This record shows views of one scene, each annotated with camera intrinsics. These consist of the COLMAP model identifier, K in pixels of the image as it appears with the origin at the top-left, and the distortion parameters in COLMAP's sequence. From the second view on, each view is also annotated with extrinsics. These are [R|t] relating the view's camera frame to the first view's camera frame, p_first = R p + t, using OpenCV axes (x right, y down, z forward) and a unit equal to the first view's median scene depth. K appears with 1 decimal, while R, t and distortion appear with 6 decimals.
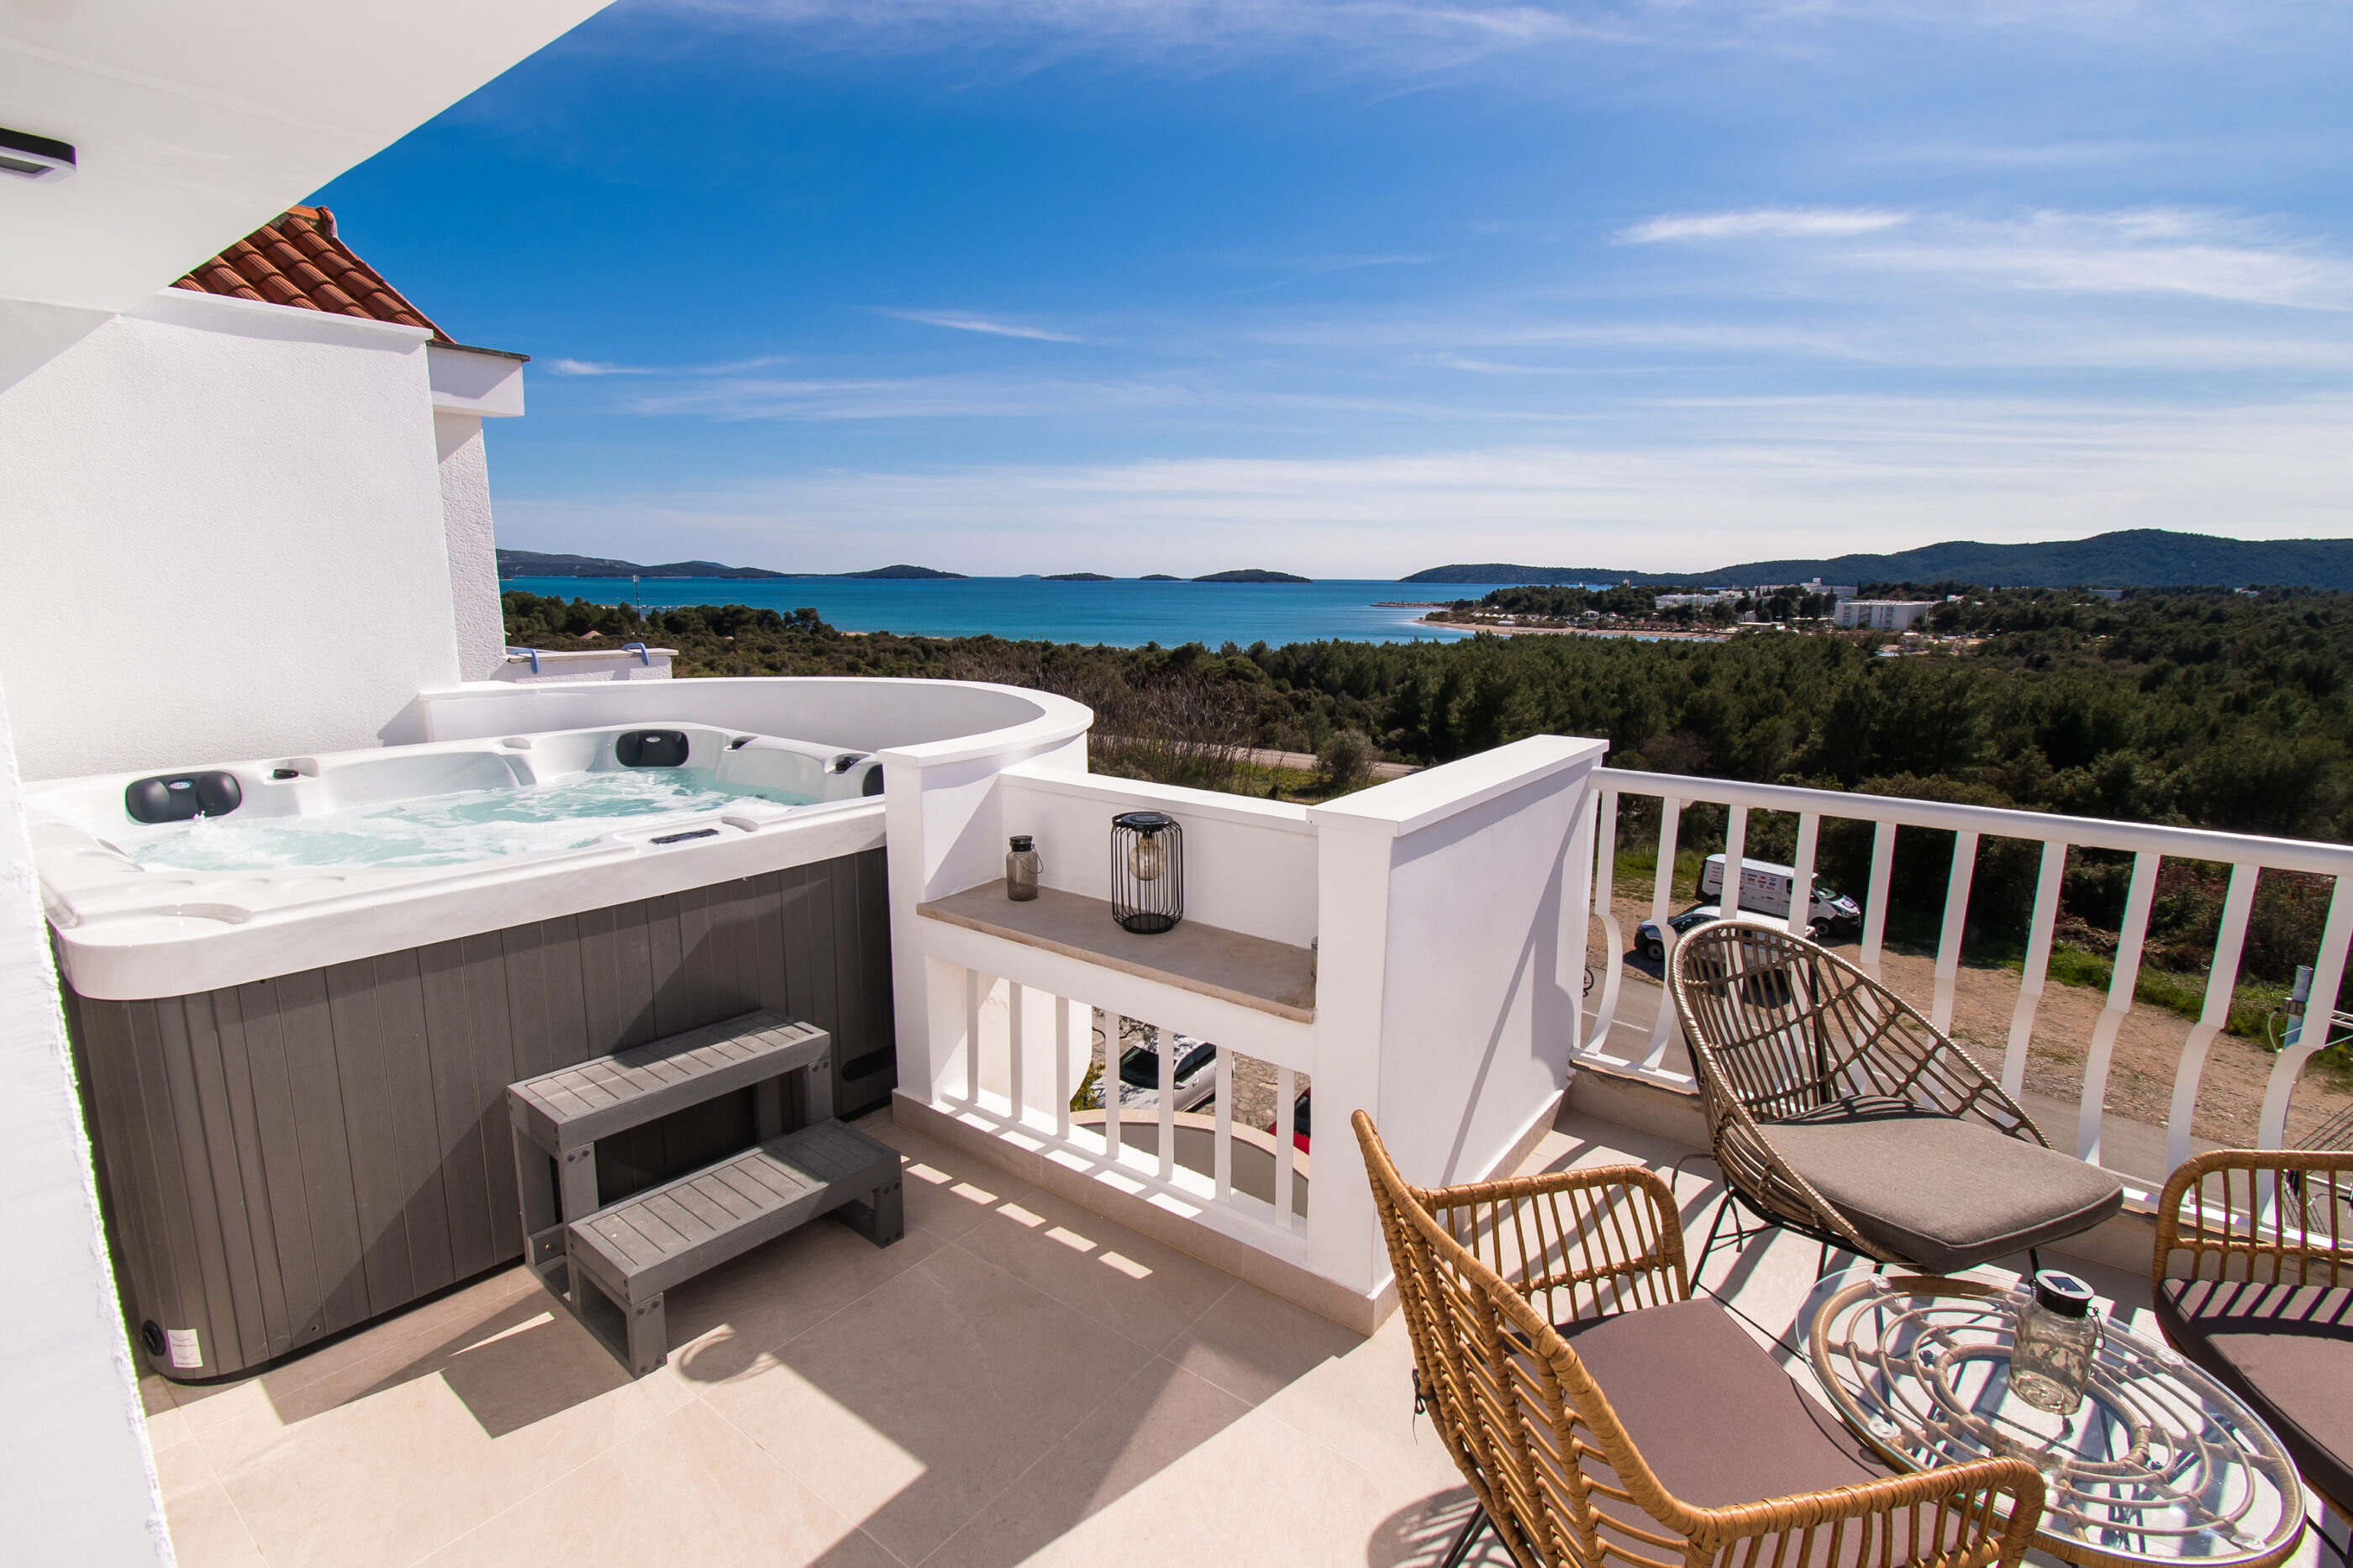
lens RADIAL K [[1075.3, 0, 1153.7], [0, 1075.3, 796.6], [0, 0, 1]] dist [0.003673, -0.013194]
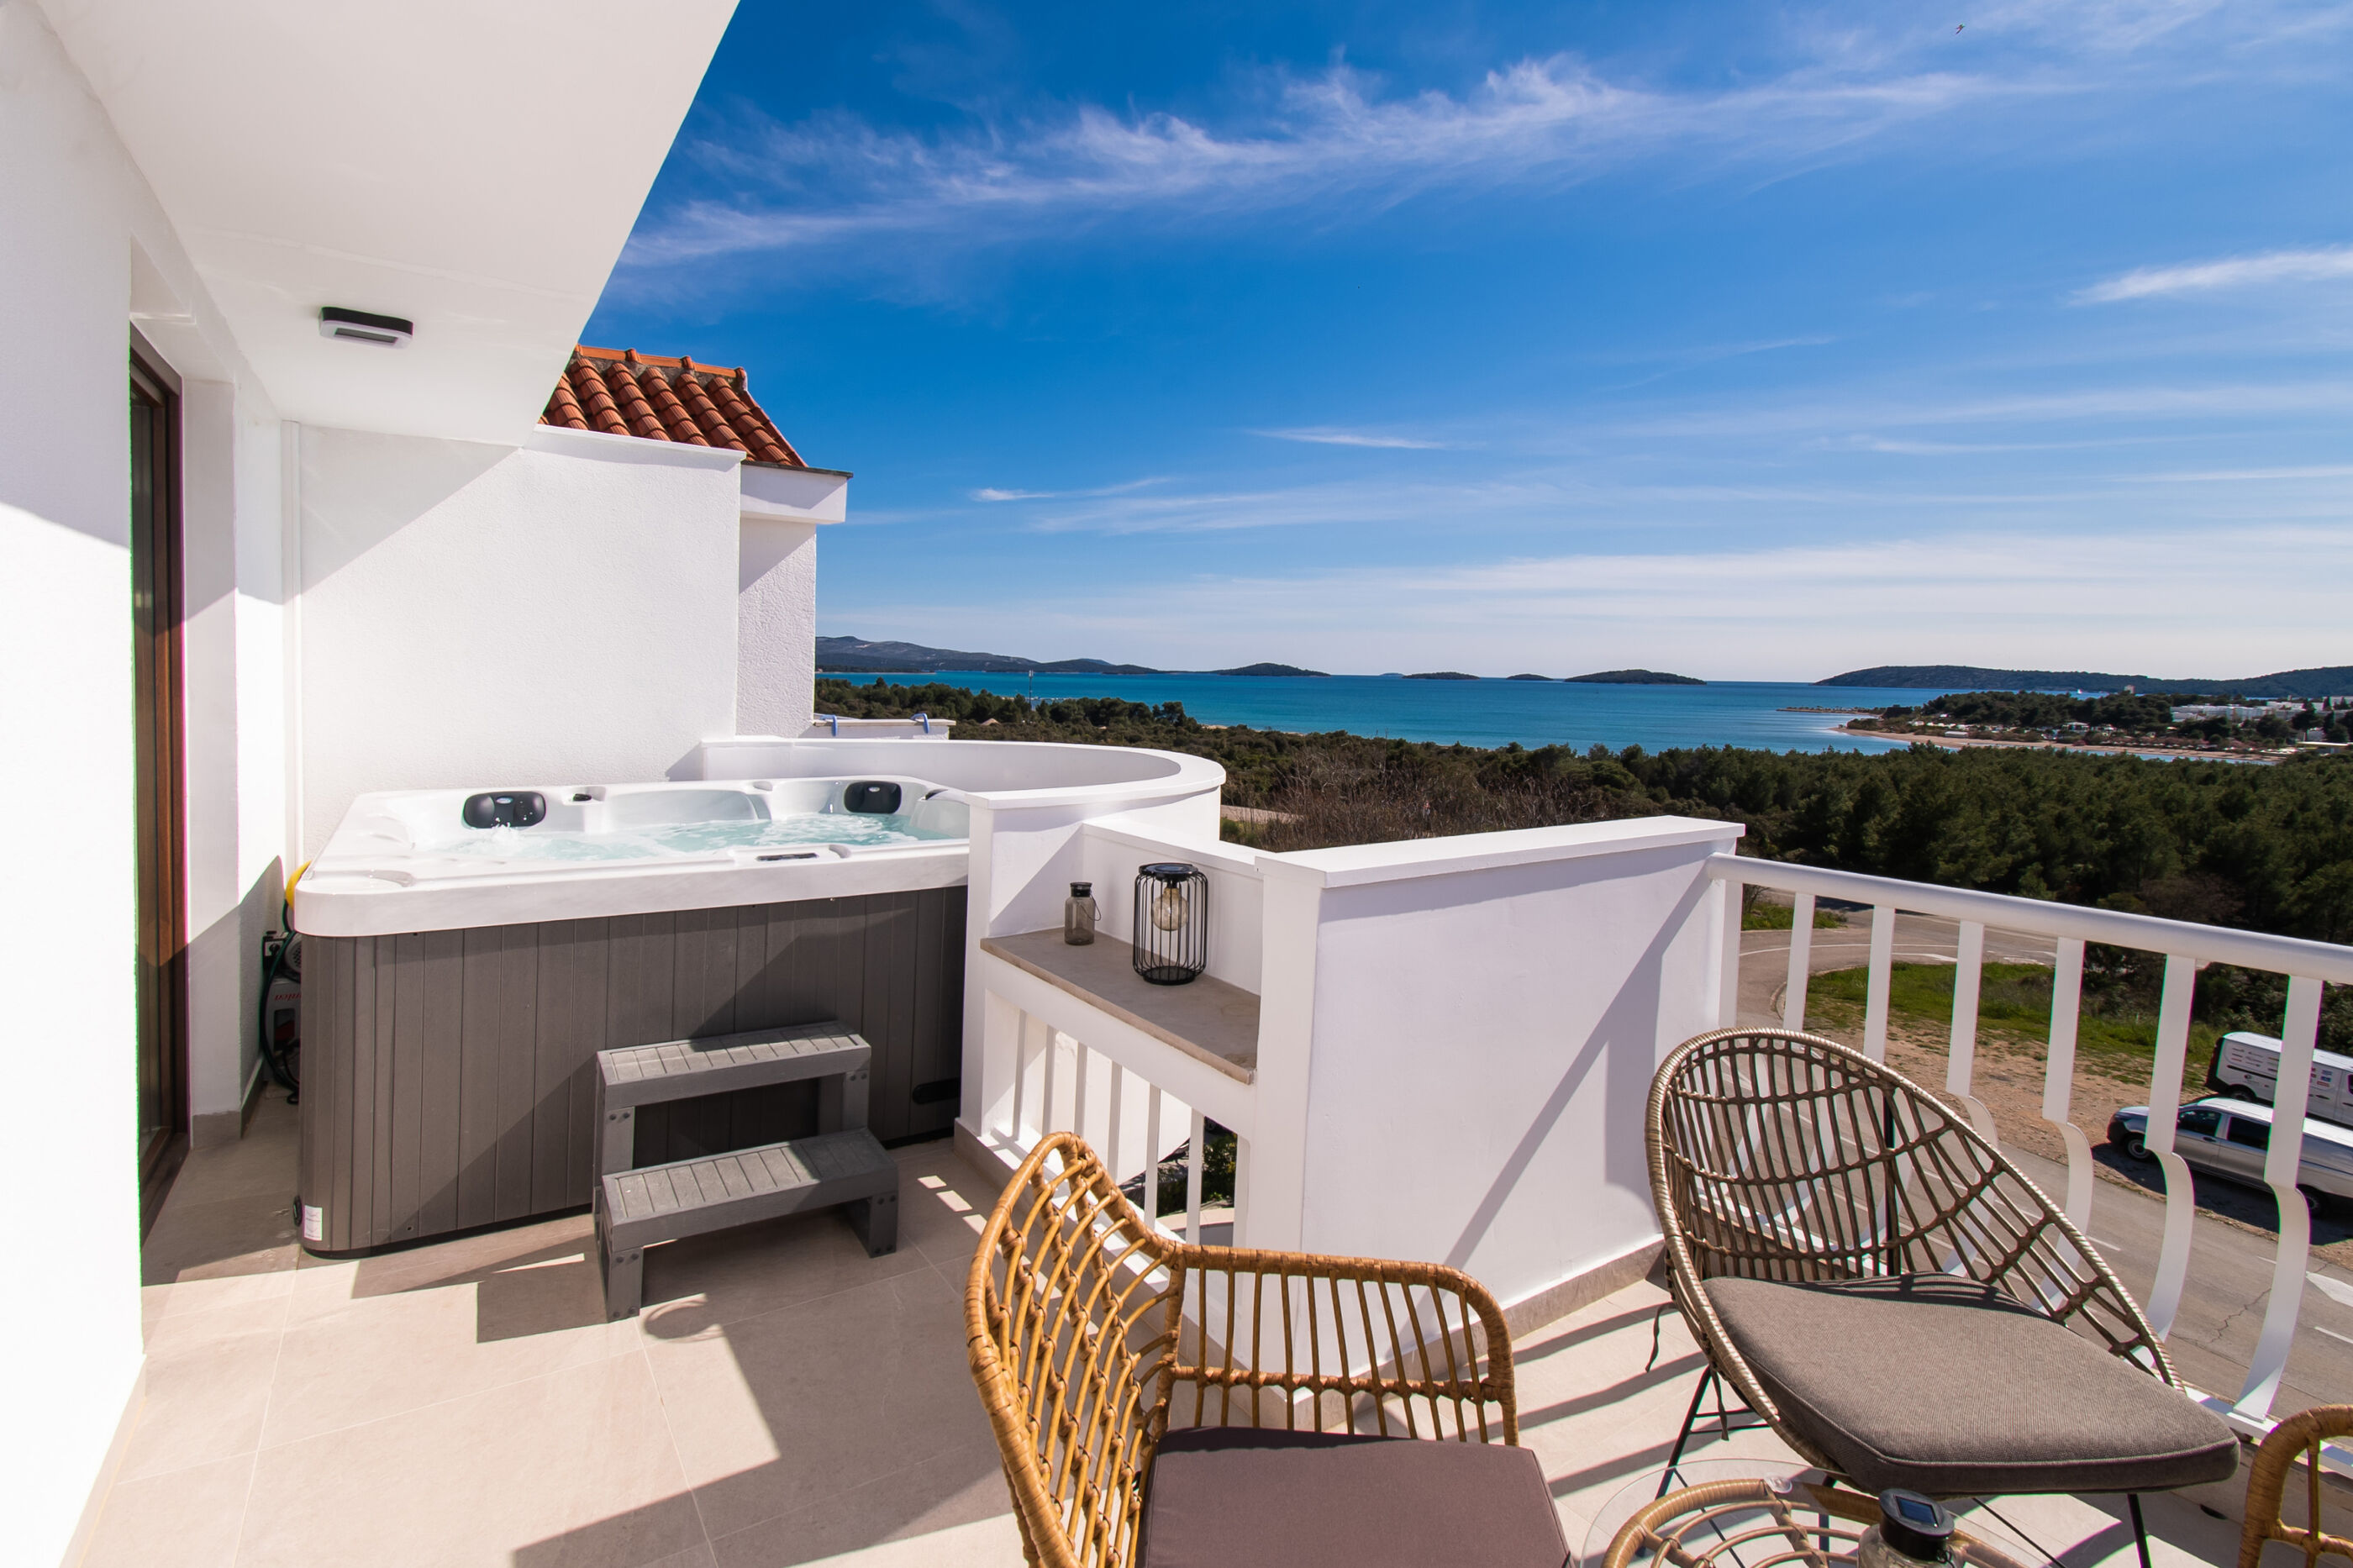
lens RADIAL K [[1075.3, 0, 1159.9], [0, 1075.3, 752.0], [0, 0, 1]] dist [0.003673, -0.013194]
pose [[0.945893, 0.032419, -0.322855, 0.195572], [-0.074249, 0.990221, -0.118104, 0.020973], [0.315869, 0.135685, 0.939051, 0.025190]]
